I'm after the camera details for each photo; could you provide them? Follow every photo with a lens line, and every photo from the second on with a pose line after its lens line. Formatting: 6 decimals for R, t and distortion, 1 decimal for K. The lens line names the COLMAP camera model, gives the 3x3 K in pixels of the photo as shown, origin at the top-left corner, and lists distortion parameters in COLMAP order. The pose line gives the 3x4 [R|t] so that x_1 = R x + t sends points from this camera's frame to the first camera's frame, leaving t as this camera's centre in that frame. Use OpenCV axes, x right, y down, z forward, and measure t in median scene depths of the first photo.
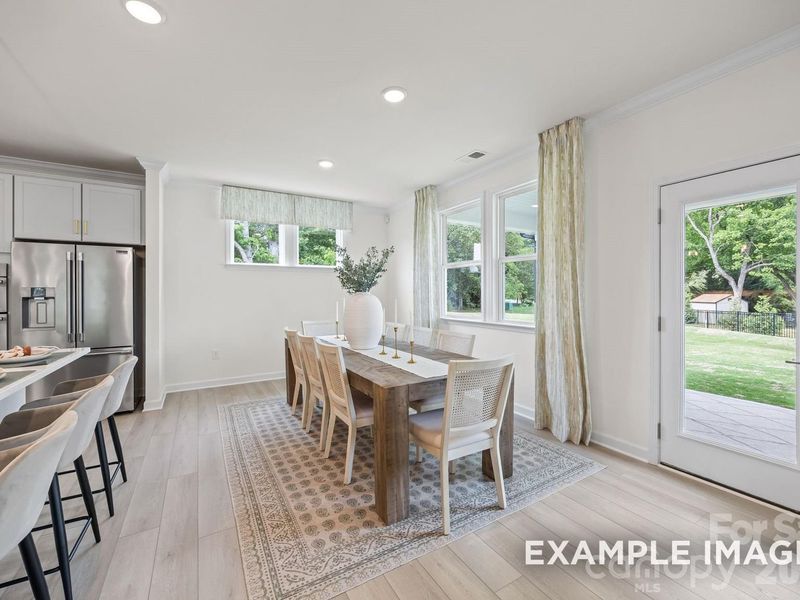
lens RADIAL K [[343.8, 0, 401.8], [0, 343.8, 294.7], [0, 0, 1]] dist [-0.007013, -0.000015]
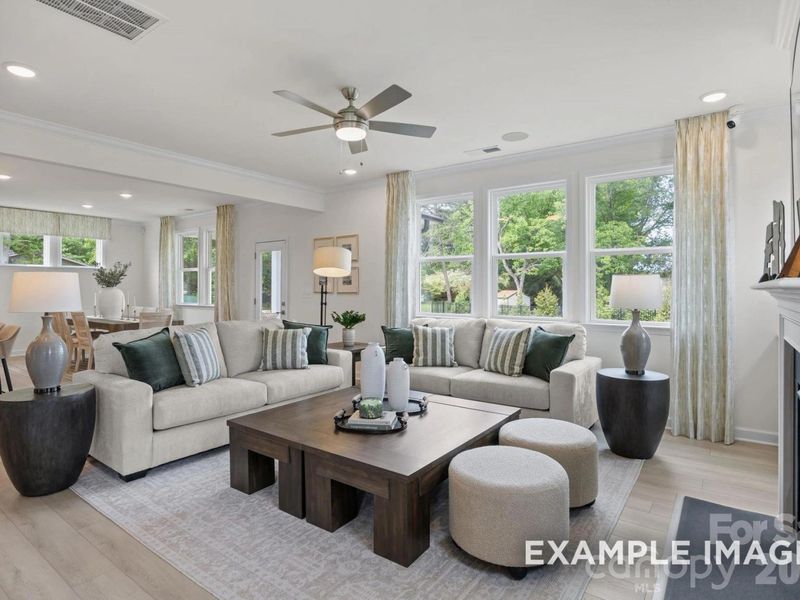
lens RADIAL K [[441.0, 0, 403.3], [0, 441.0, 287.9], [0, 0, 1]] dist [-0.010355, -0.001440]
pose [[0.916598, 0.004931, 0.399779, 0.249077], [-0.002445, 0.999974, -0.006729, 0.005463], [-0.399802, 0.005191, 0.916587, -1.161872]]
